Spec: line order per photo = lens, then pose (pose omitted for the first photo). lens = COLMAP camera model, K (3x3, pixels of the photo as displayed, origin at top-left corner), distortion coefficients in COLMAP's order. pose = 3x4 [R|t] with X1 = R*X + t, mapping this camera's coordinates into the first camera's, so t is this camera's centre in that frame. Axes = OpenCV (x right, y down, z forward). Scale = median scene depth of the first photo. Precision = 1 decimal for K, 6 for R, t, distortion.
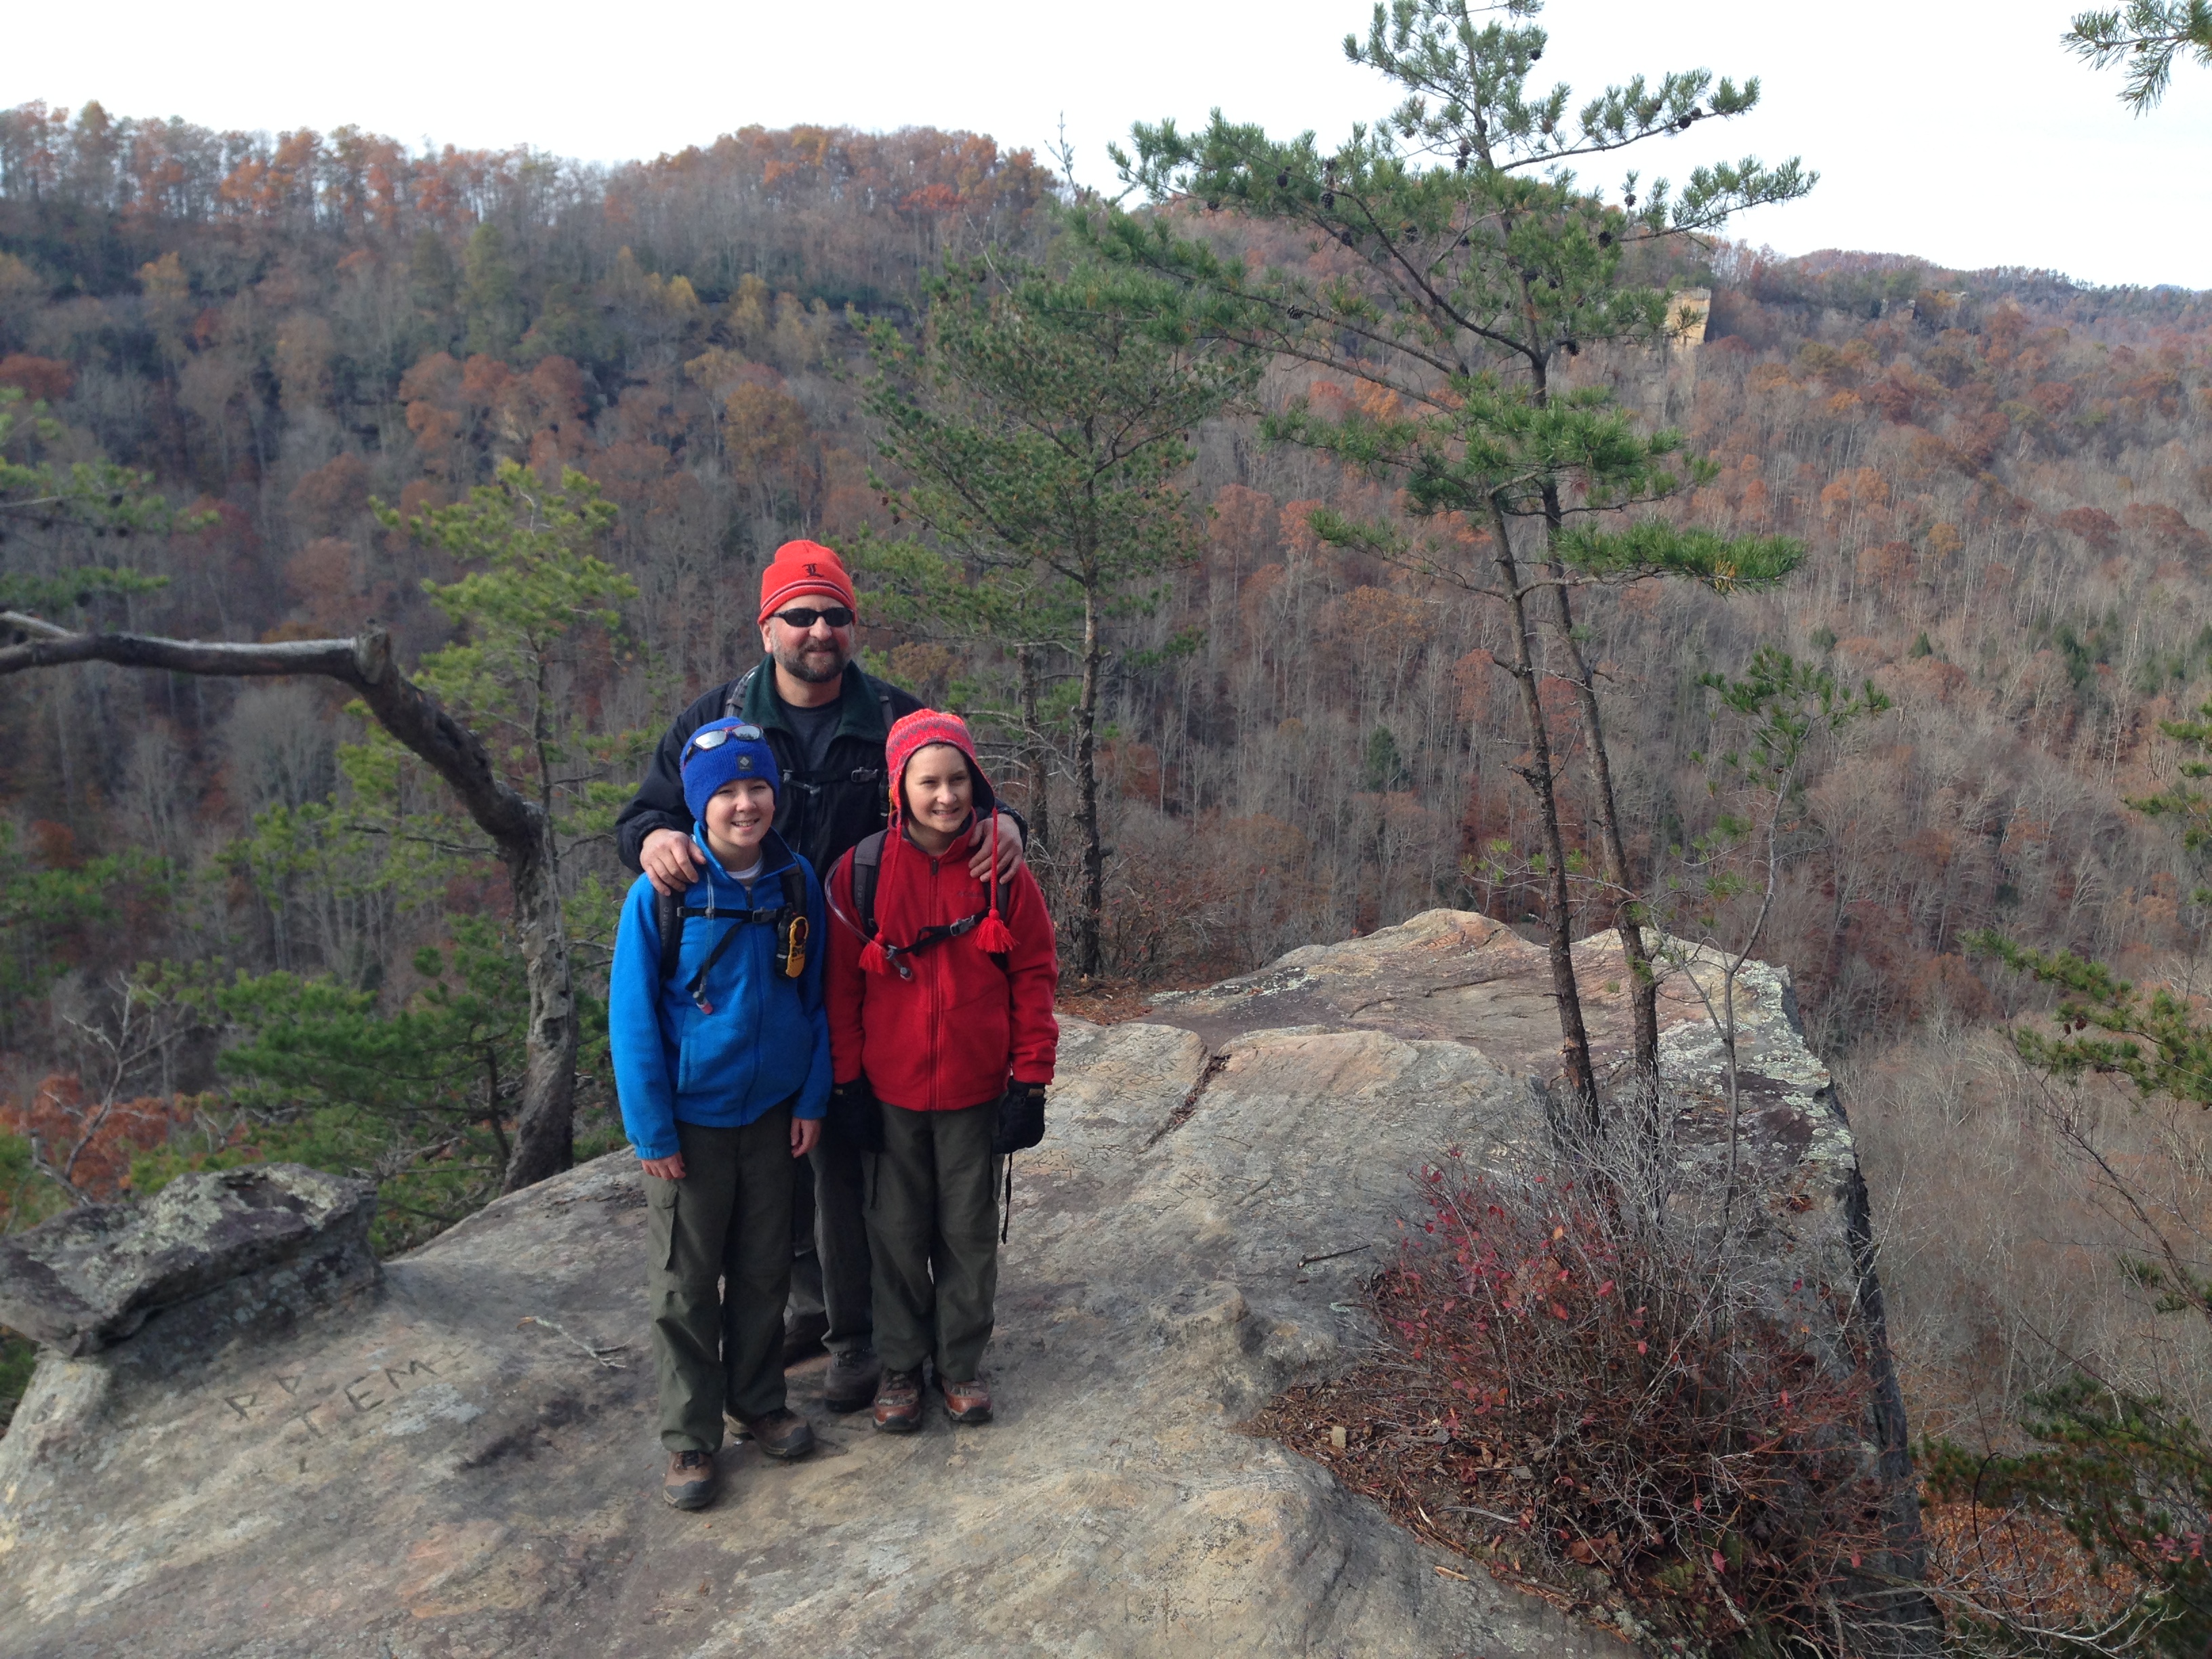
lens RADIAL K [[2253.4, 0, 1137.6], [0, 2253.4, 825.4], [0, 0, 1]] dist [0.118832, 0.009972]
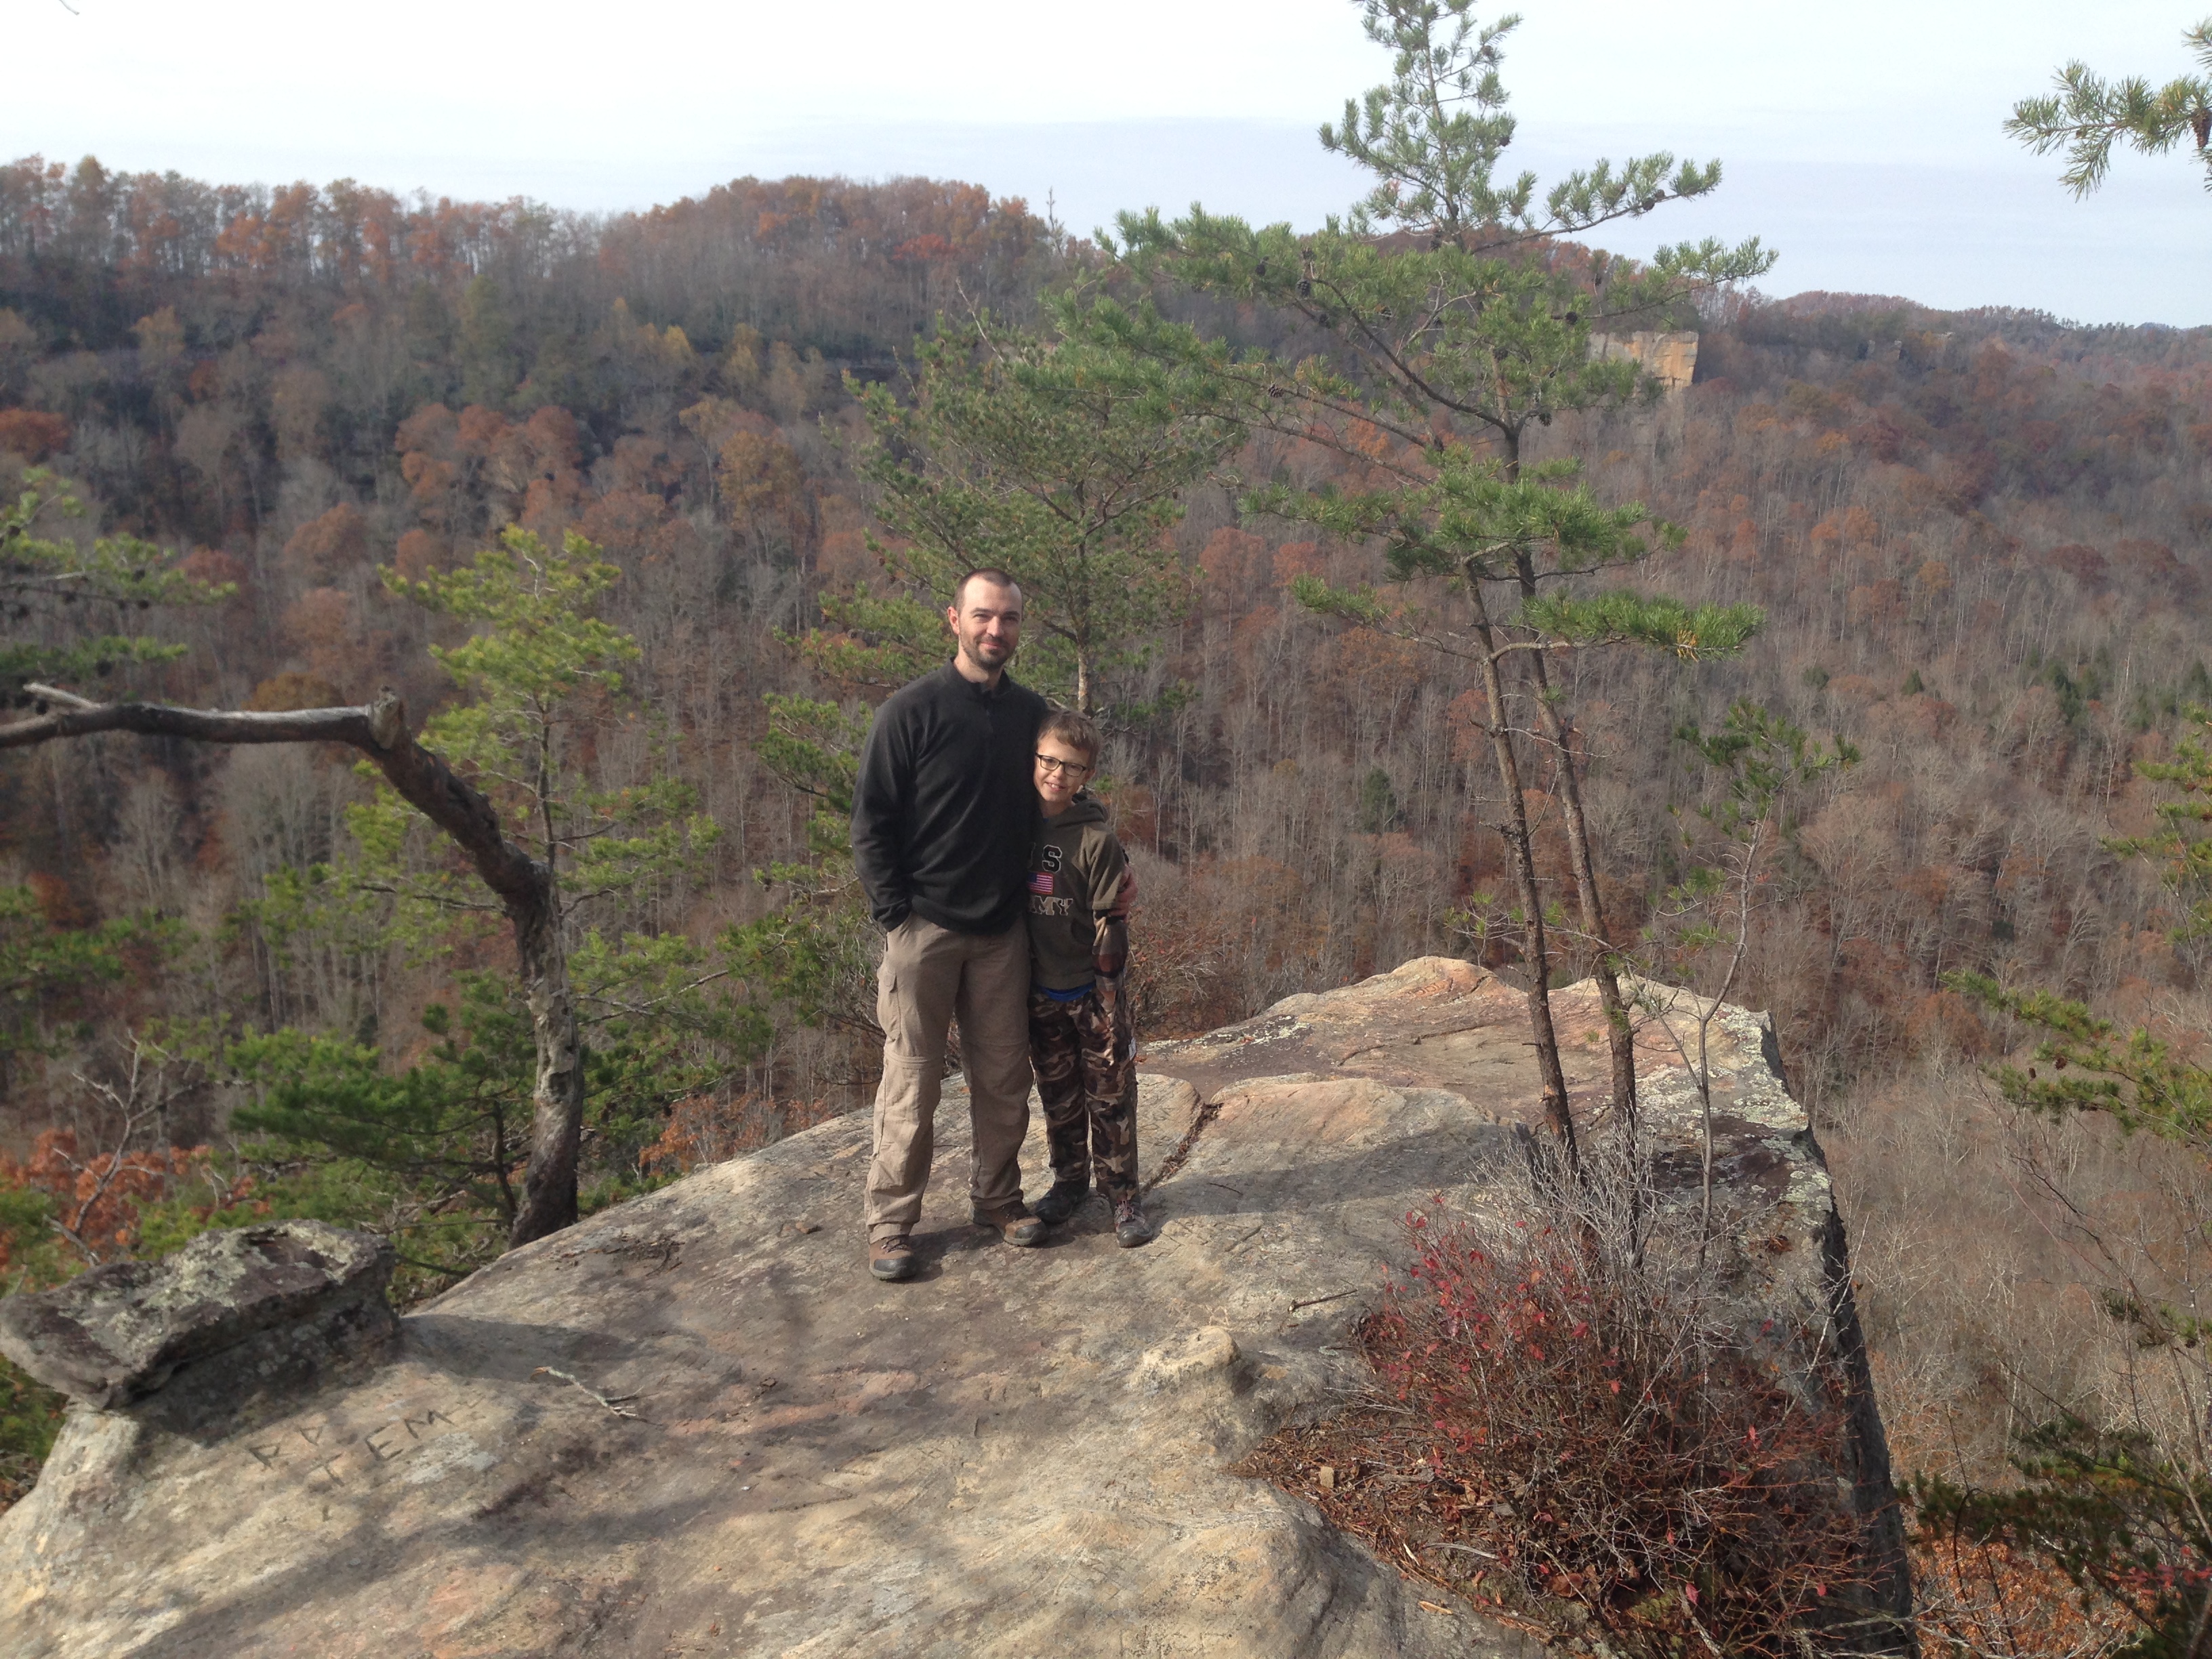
lens RADIAL K [[2782.0, 0, 1173.0], [0, 2782.0, 725.2], [0, 0, 1]] dist [0.151902, -0.016827]
pose [[0.999969, -0.007599, 0.002152, 0.017029], [0.007626, 0.999891, -0.012619, -0.053002], [-0.002056, 0.012635, 0.999918, -0.262107]]
